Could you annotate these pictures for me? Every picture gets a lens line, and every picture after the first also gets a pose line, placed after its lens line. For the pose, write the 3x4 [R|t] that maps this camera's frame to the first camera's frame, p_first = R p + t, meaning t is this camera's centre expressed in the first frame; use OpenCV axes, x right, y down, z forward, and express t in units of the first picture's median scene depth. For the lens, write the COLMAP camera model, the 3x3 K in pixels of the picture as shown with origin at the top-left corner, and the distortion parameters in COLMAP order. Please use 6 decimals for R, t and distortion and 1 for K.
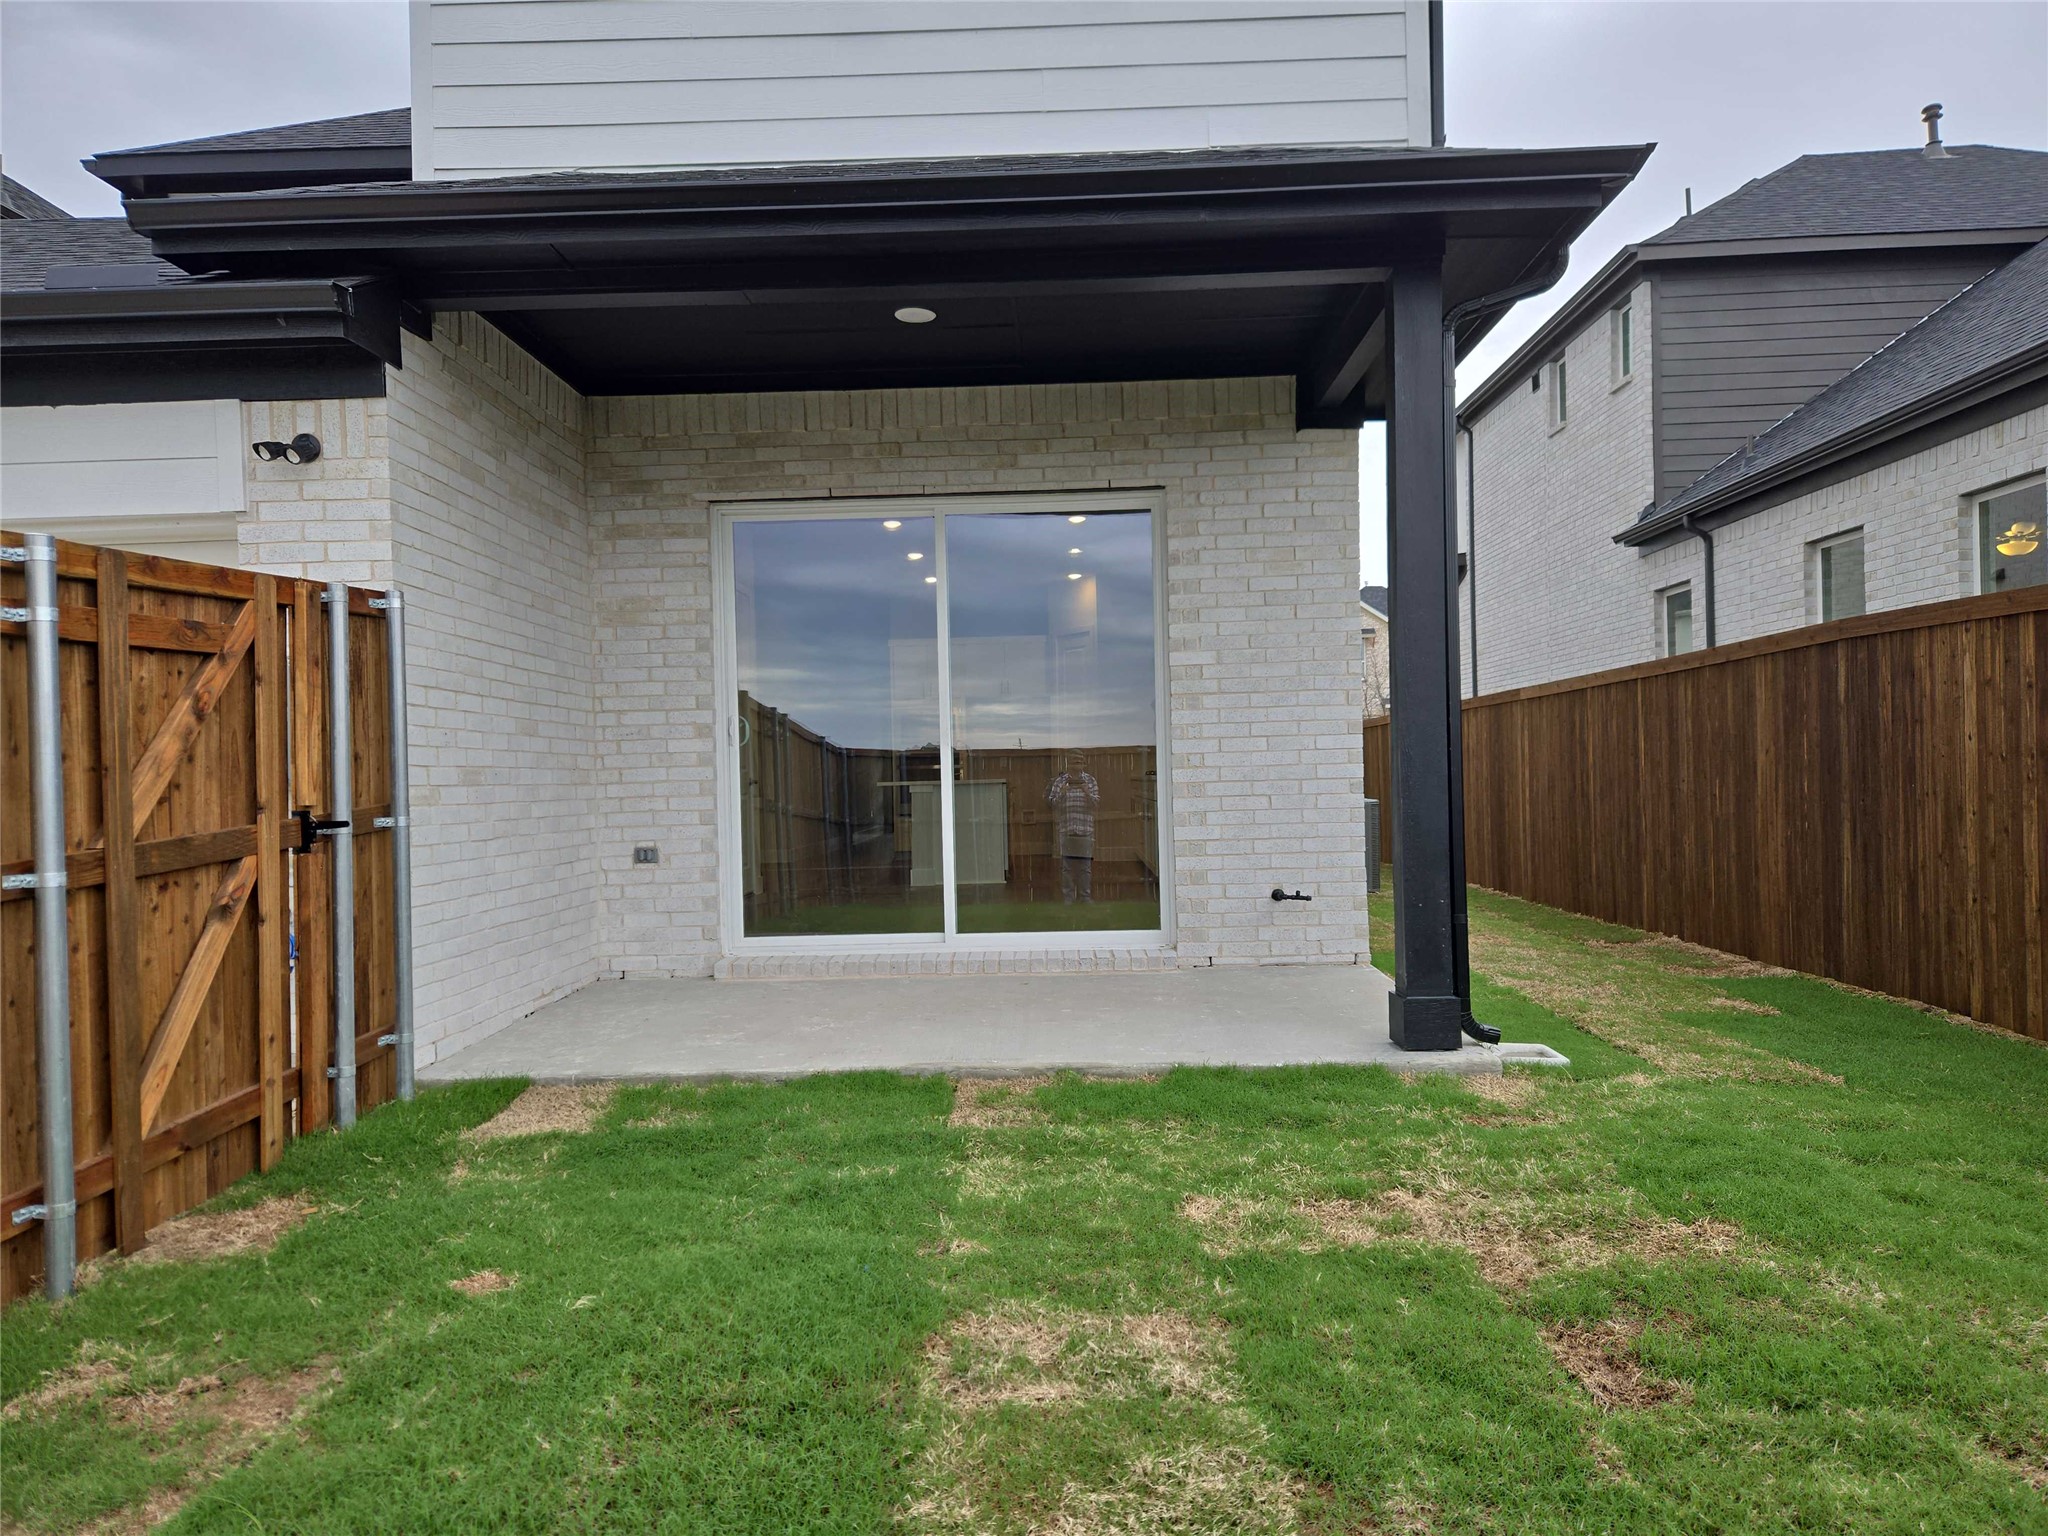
lens RADIAL K [[1374.7, 0, 1026.2], [0, 1374.7, 774.4], [0, 0, 1]] dist [0.078476, -0.059710]
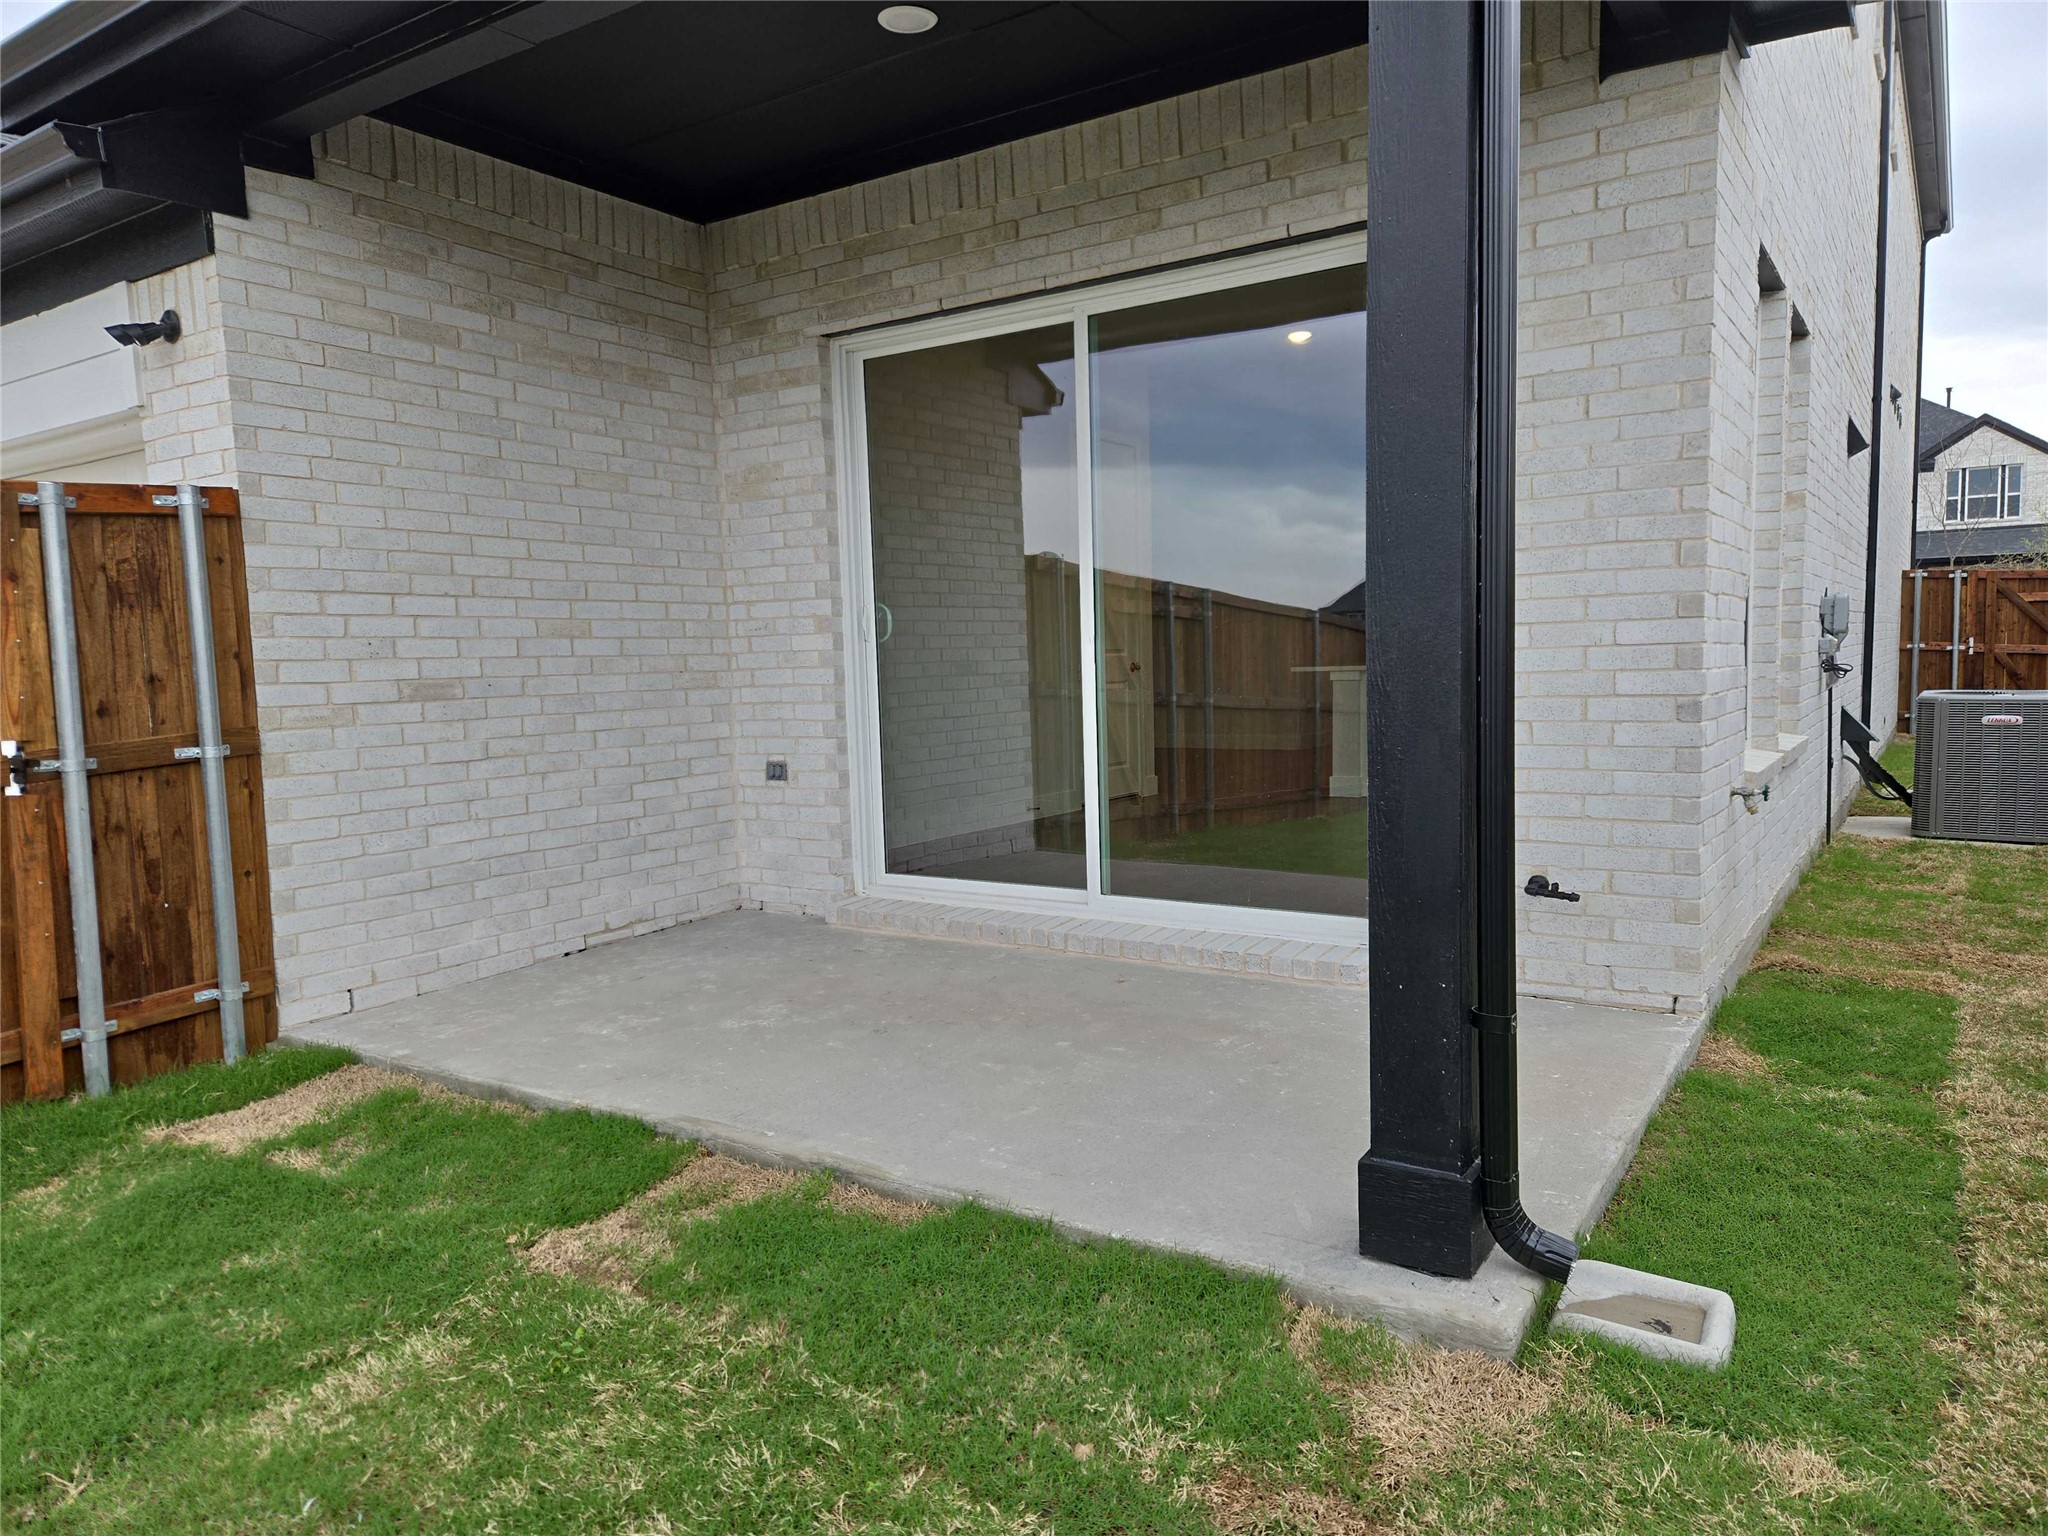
lens RADIAL K [[1378.1, 0, 1021.4], [0, 1378.1, 776.8], [0, 0, 1]] dist [0.070169, -0.054372]
pose [[0.849451, 0.047927, -0.525486, 0.305984], [0.008543, 0.994487, 0.104512, -0.026303], [0.527598, -0.093267, 0.844359, 0.358047]]
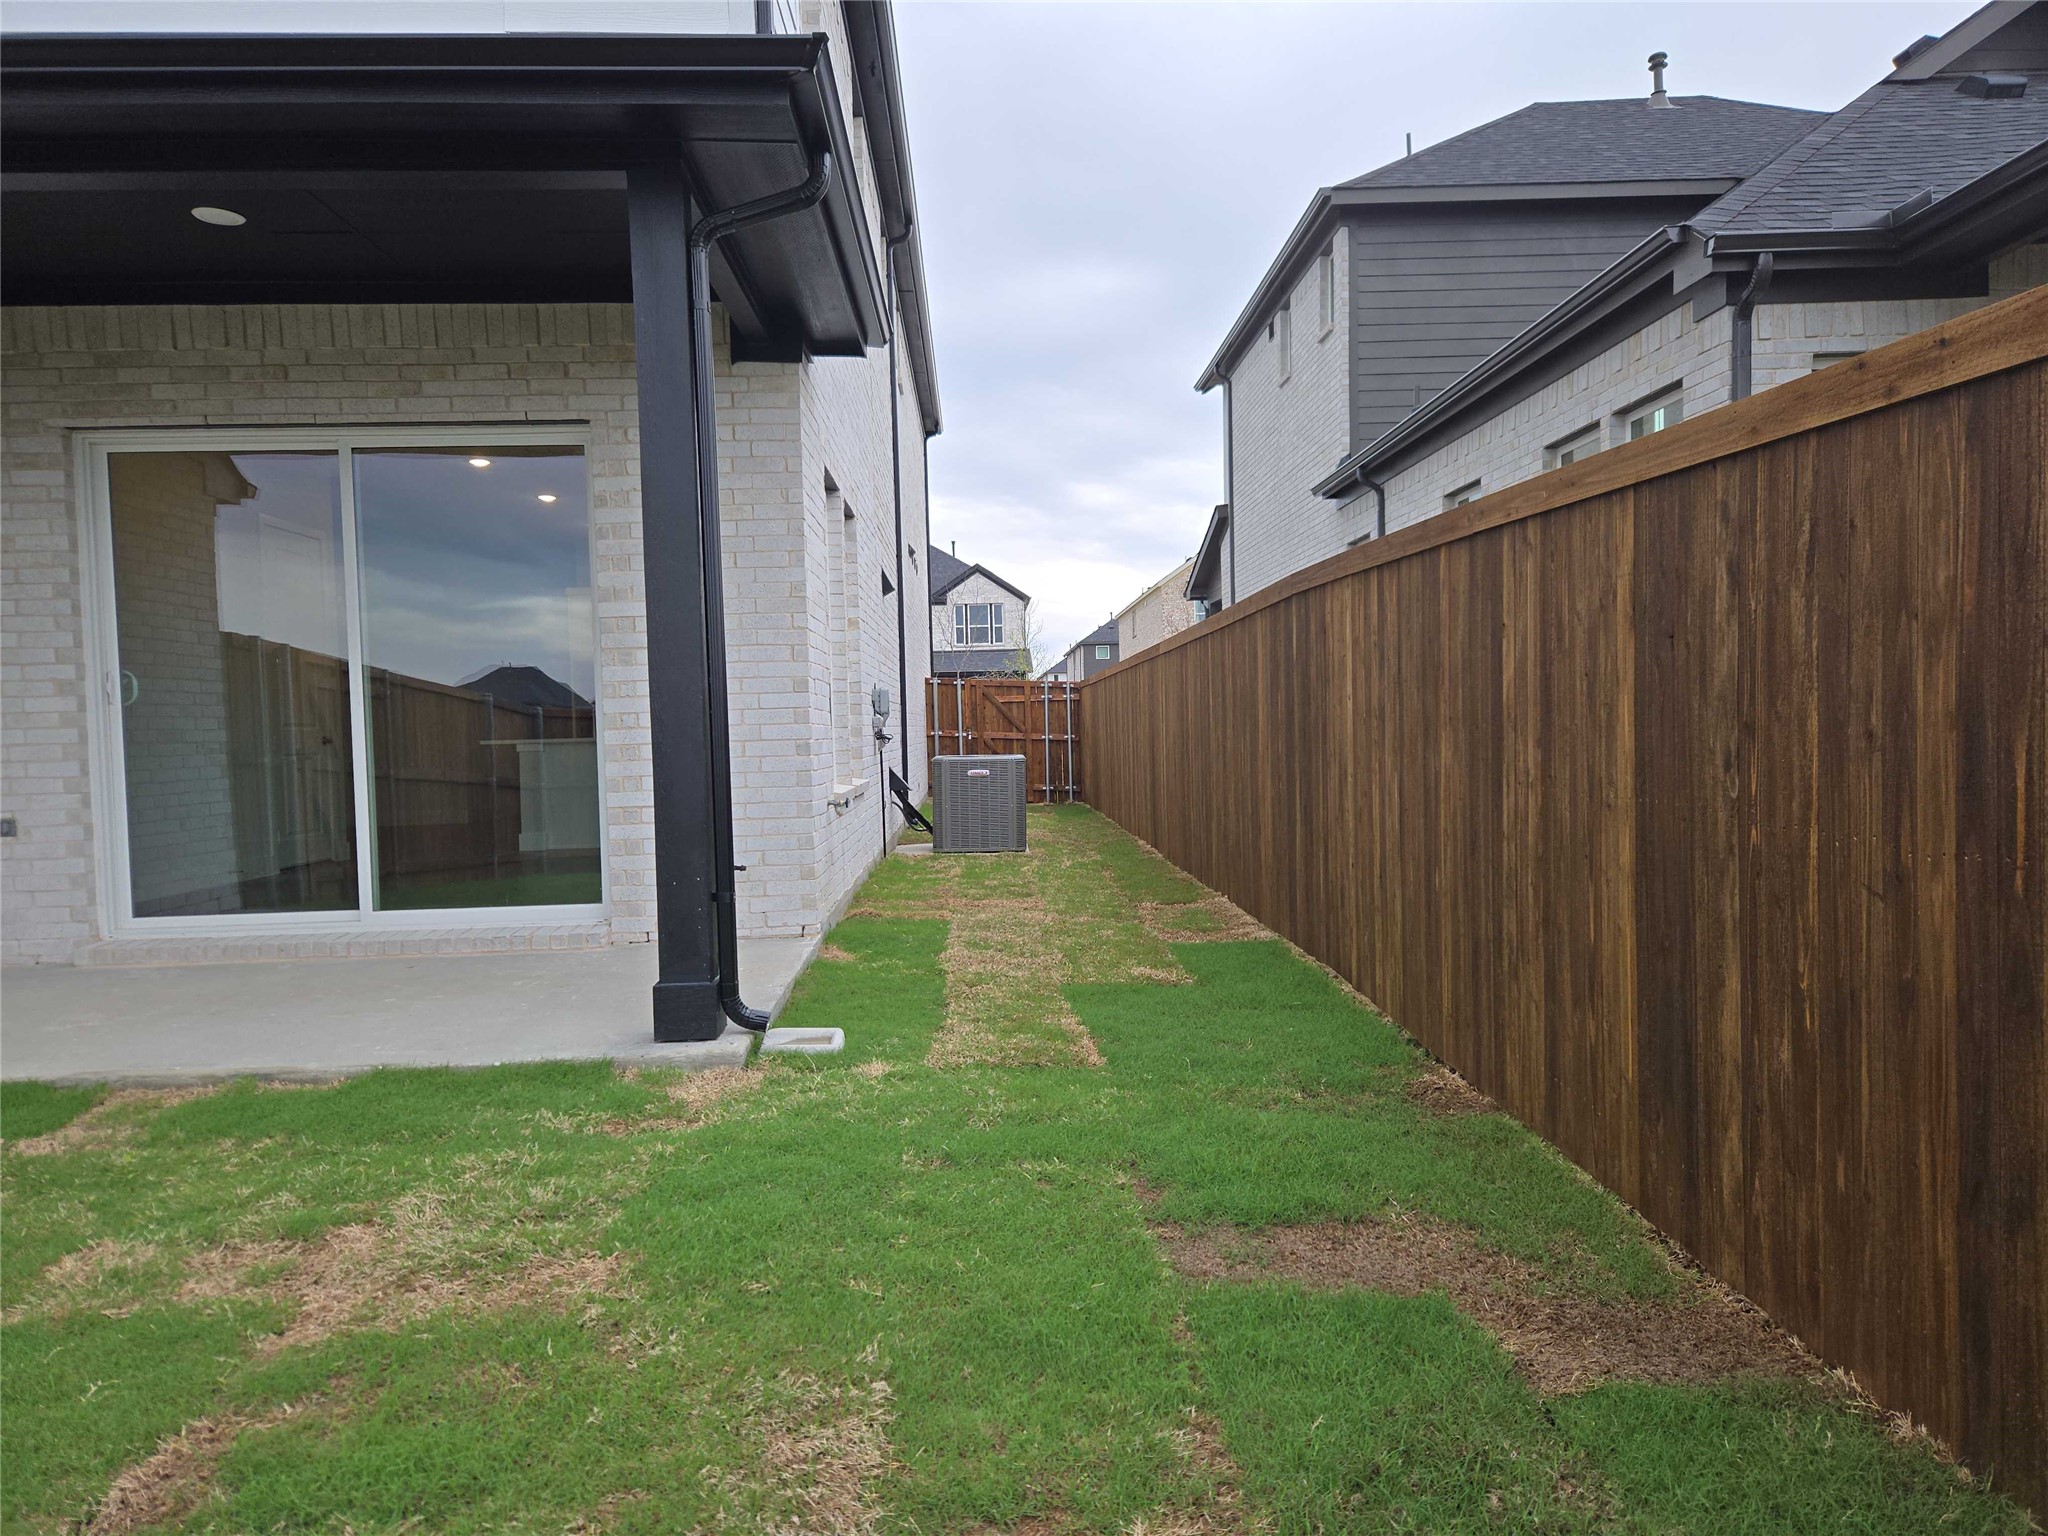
lens RADIAL K [[1373.4, 0, 1024.0], [0, 1373.4, 768.0], [0, 0, 1]] dist [0.079735, -0.063792]
pose [[0.997880, -0.004645, 0.064915, 0.324083], [0.002607, 0.999502, 0.031451, -0.006788], [-0.065029, -0.031216, 0.997395, 0.056015]]
